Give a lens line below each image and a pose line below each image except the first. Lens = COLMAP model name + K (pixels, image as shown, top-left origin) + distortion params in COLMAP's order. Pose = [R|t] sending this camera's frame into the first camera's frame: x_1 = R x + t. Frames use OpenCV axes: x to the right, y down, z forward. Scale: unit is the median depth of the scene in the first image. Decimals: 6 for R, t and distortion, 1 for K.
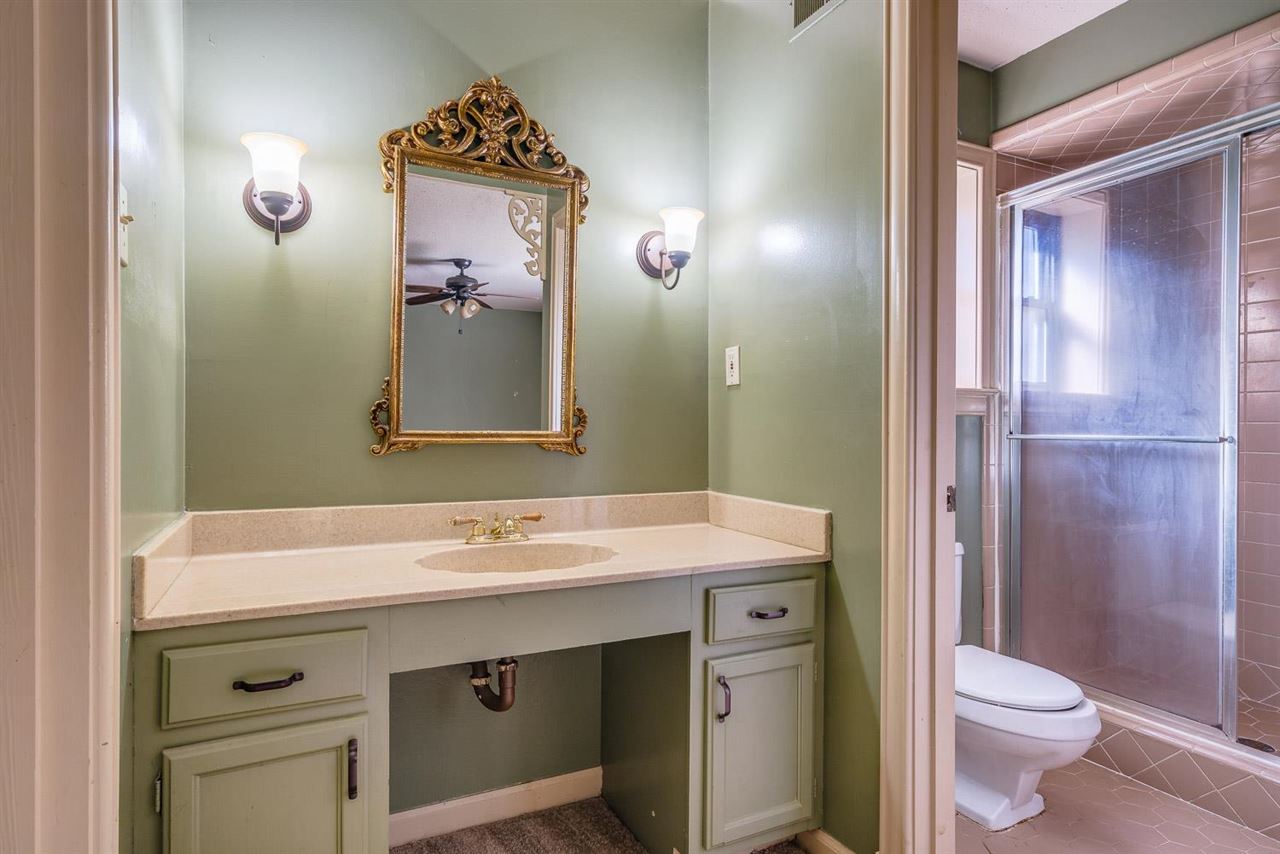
lens RADIAL K [[693.3, 0, 640.0], [0, 693.3, 427.0], [0, 0, 1]] dist [-0.016426, 0.000011]
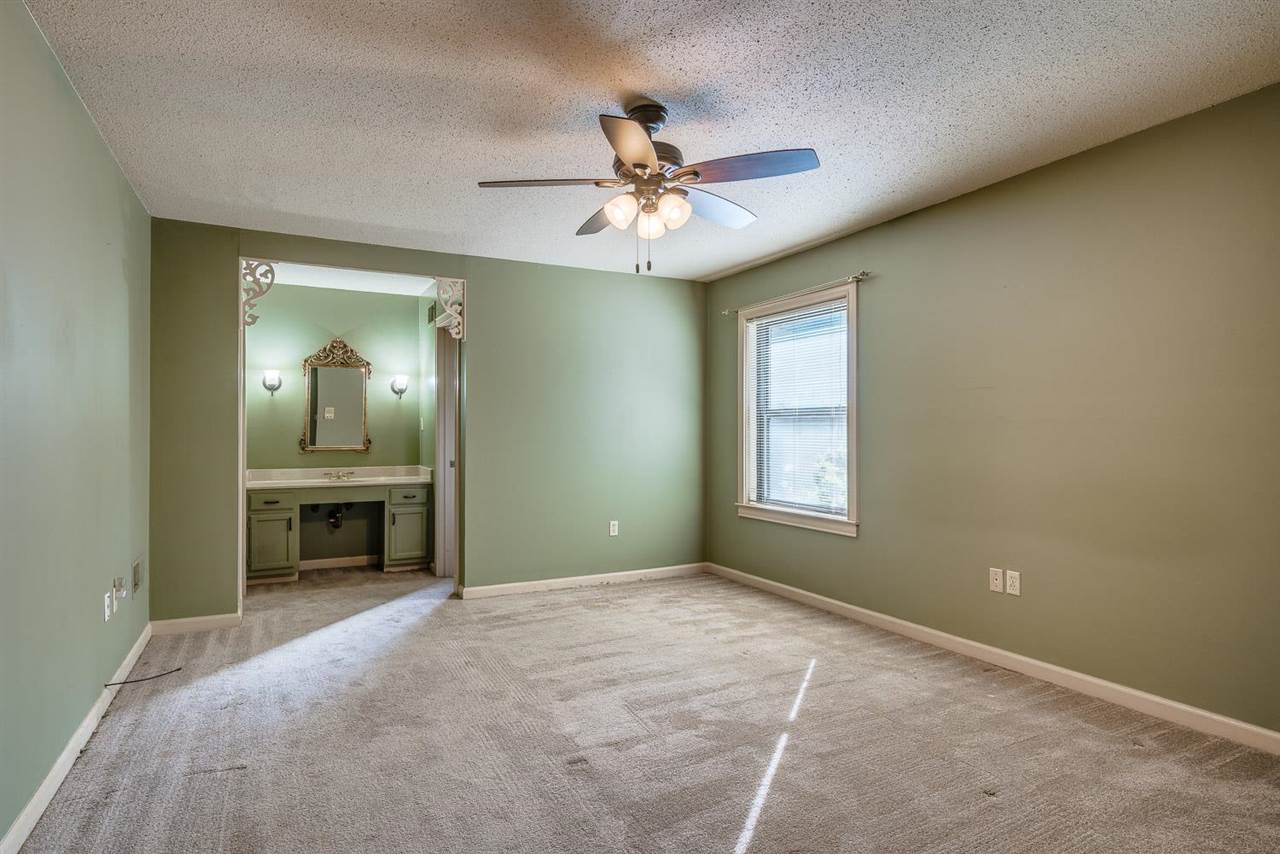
lens RADIAL K [[693.3, 0, 640.0], [0, 693.3, 427.0], [0, 0, 1]] dist [-0.016426, 0.000011]
pose [[0.999831, -0.005317, 0.017590, 1.233246], [0.005339, 0.999985, -0.001240, -0.078914], [-0.017583, 0.001334, 0.999845, -2.444469]]
